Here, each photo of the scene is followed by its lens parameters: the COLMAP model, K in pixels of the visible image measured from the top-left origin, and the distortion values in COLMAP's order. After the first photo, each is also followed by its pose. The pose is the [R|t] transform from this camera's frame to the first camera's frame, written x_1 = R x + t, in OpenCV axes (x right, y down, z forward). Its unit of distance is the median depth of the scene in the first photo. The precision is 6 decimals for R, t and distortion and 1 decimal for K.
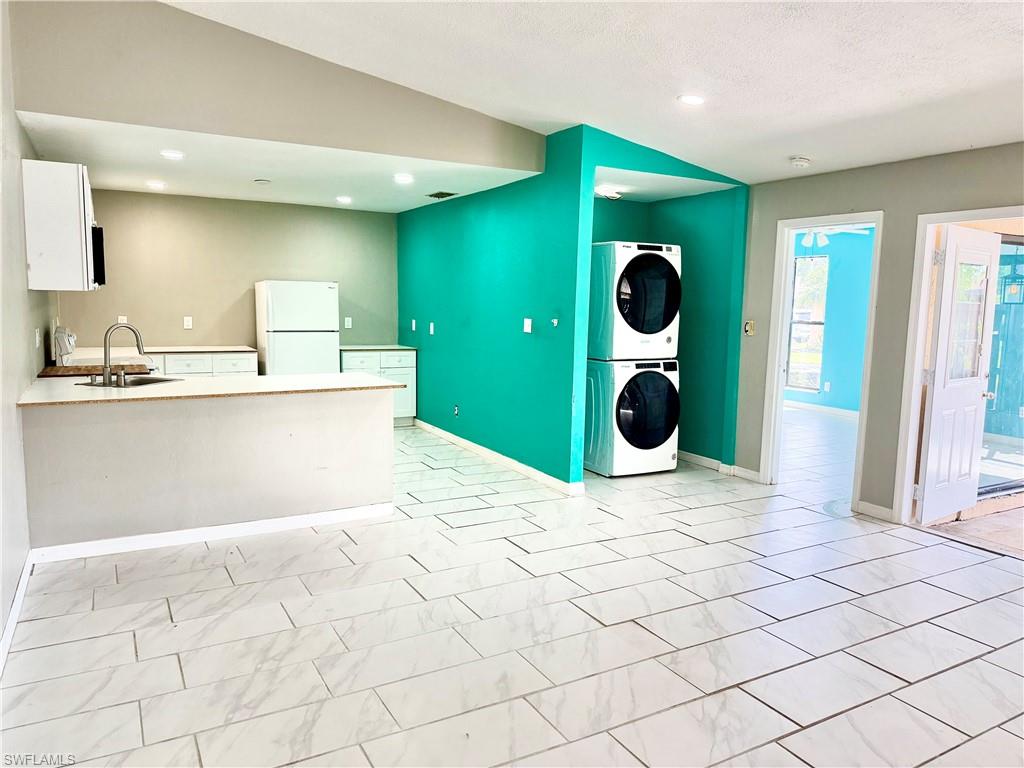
lens RADIAL K [[716.5, 0, 512.0], [0, 716.5, 384.0], [0, 0, 1]] dist [0.157529, -0.170124]
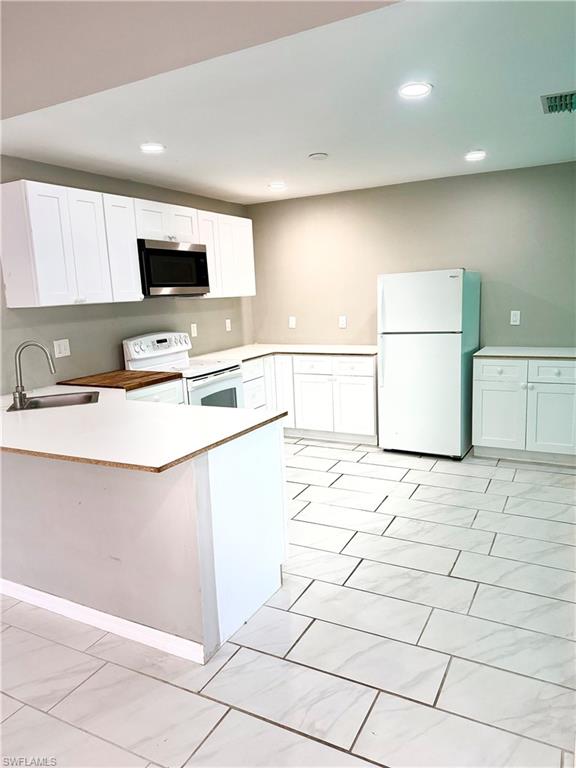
lens RADIAL K [[537.3, 0, 288.0], [0, 537.3, 384.0], [0, 0, 1]] dist [0.157529, -0.170124]
pose [[0.544216, 0.102230, -0.832693, 0.161307], [-0.043897, 0.994658, 0.093425, -0.068408], [0.837796, -0.014290, 0.545796, 0.555845]]
